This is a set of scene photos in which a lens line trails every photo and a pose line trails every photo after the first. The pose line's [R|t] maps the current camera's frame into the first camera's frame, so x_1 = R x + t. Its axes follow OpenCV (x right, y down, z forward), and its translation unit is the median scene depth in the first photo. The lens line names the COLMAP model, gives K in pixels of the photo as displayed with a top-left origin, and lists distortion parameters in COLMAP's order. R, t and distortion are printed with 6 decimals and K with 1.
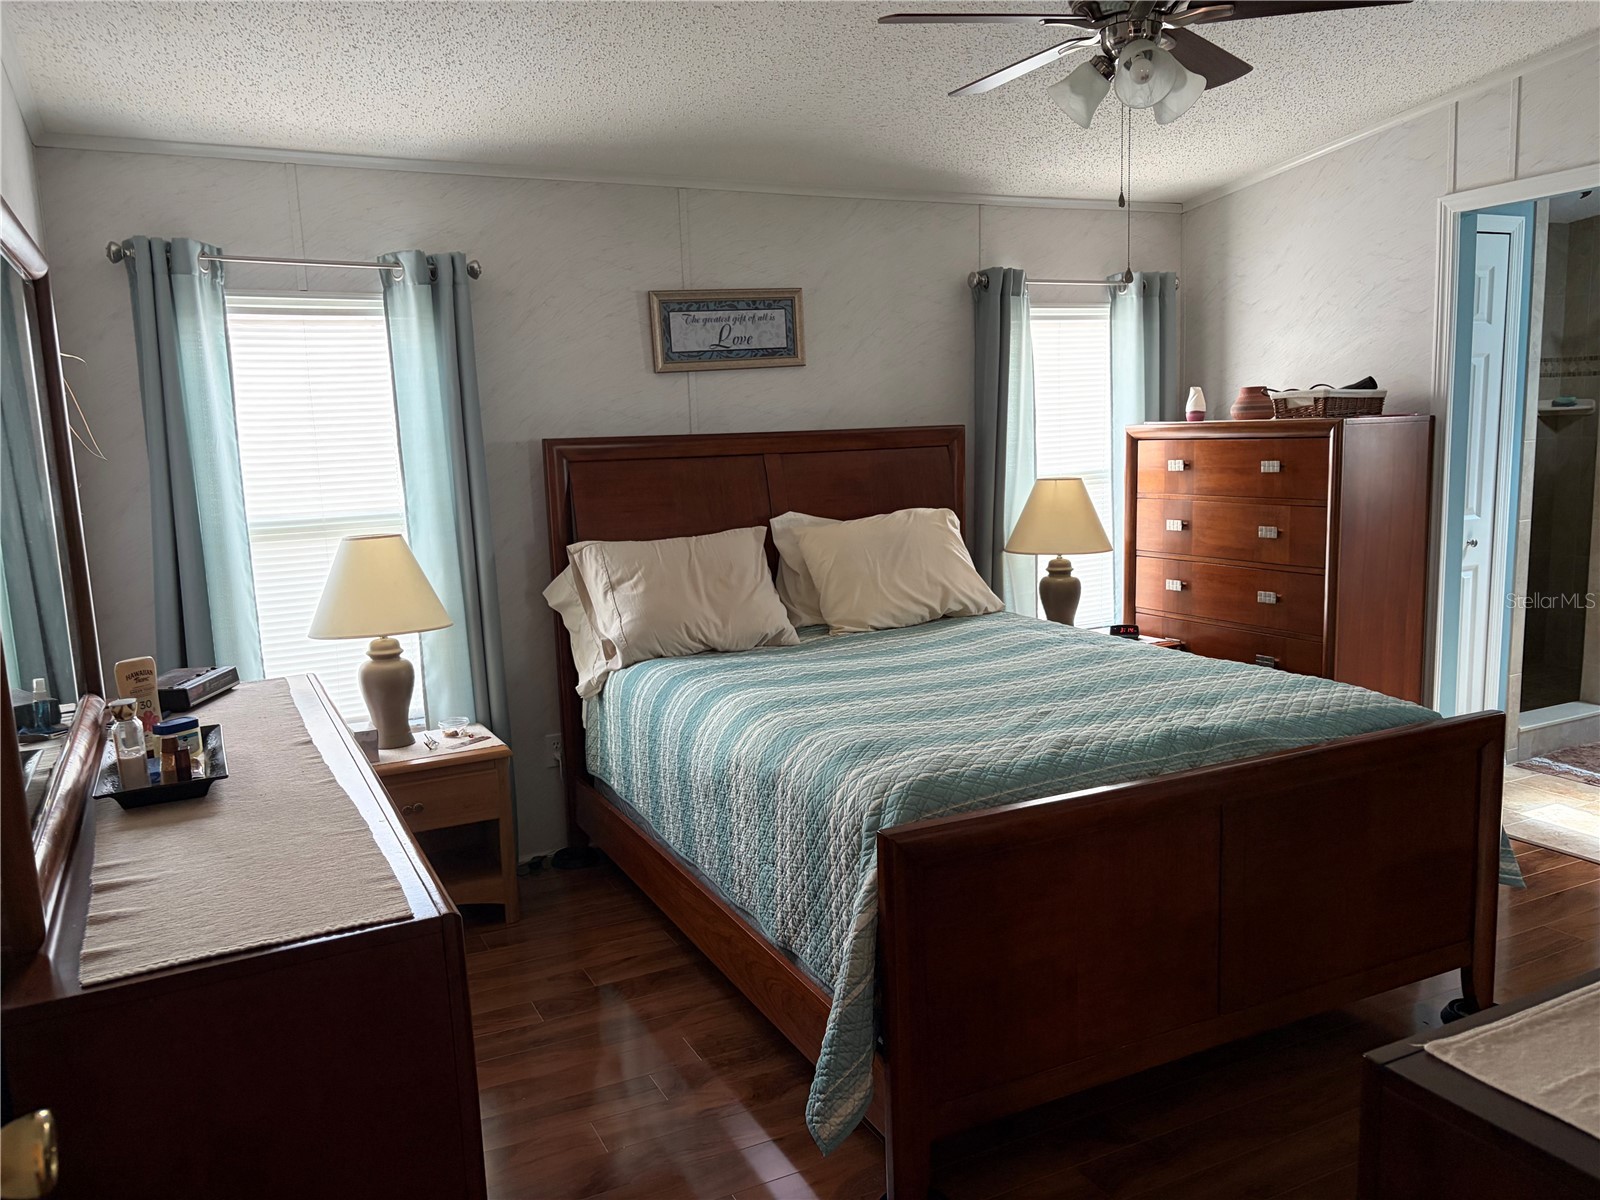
lens RADIAL K [[1215.9, 0, 786.1], [0, 1215.9, 606.5], [0, 0, 1]] dist [0.048346, -0.057320]
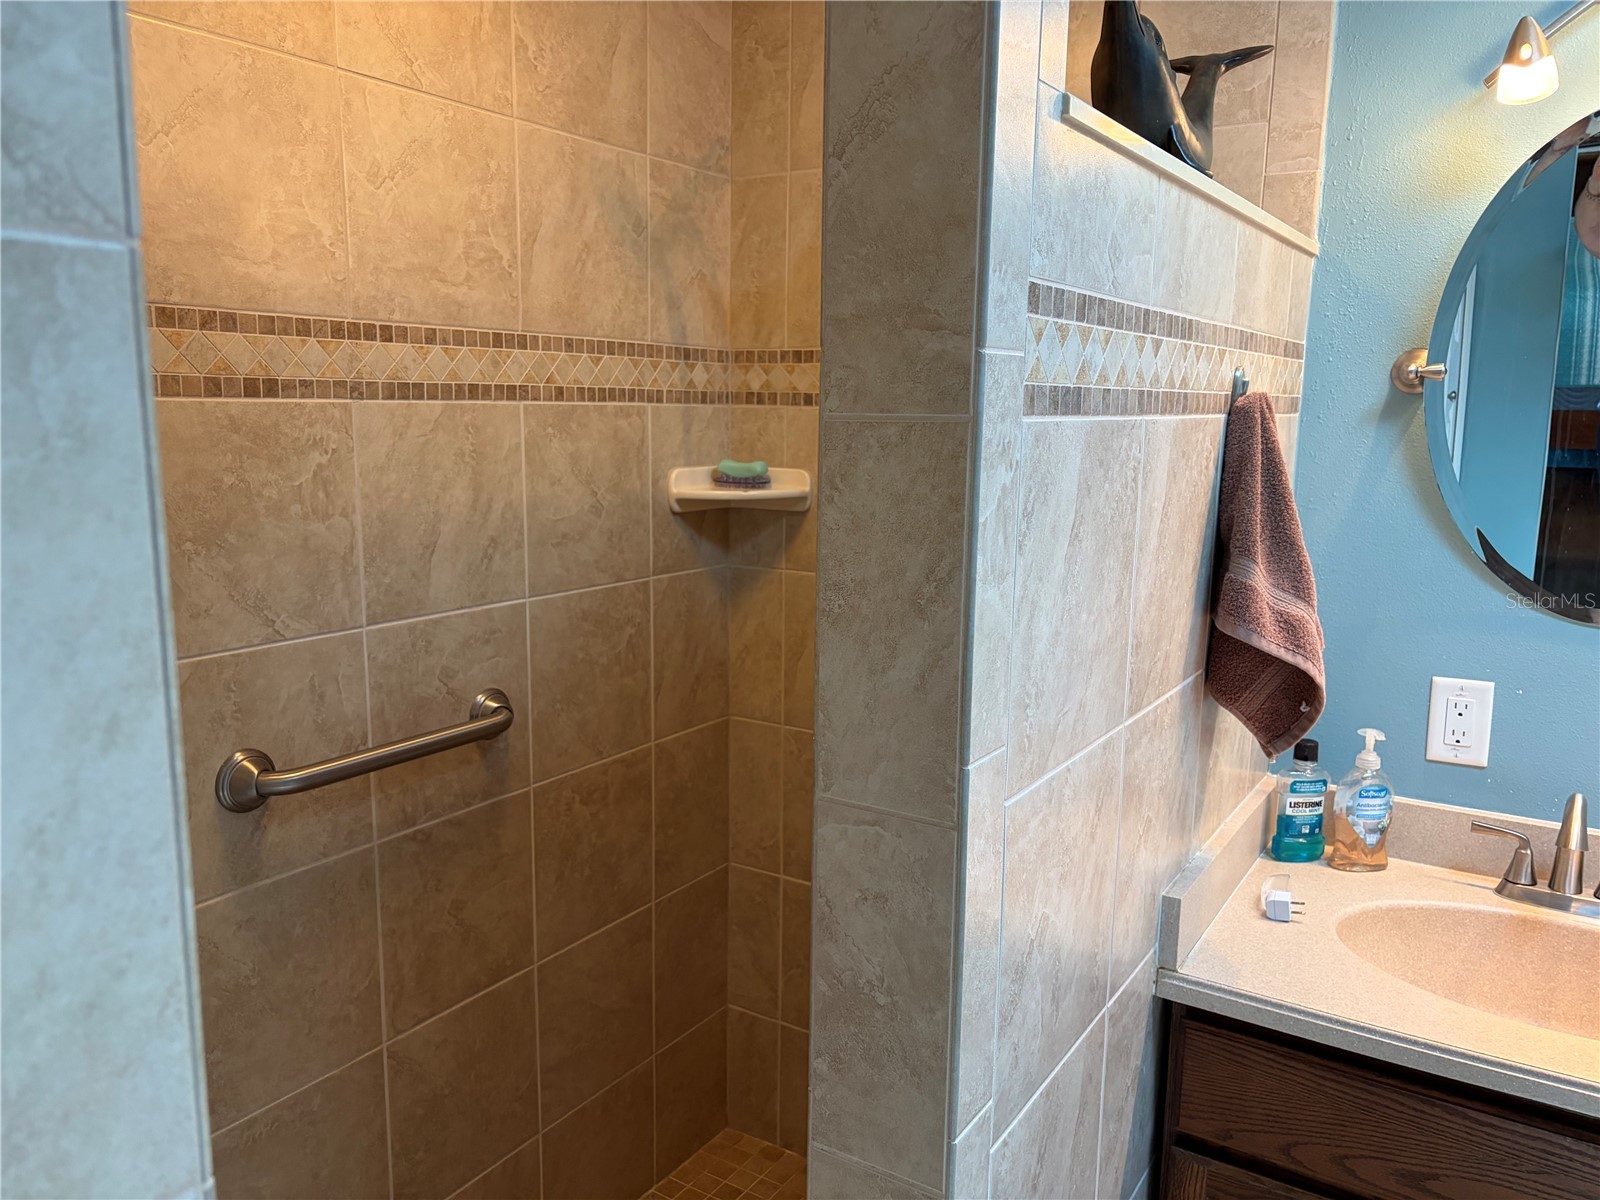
lens RADIAL K [[1215.9, 0, 804.5], [0, 1215.9, 631.2], [0, 0, 1]] dist [0.048346, -0.057320]
pose [[0.848273, -0.052283, 0.526971, 0.619031], [0.037278, 0.998541, 0.039062, -0.180181], [-0.528245, -0.013490, 0.848985, 0.924313]]
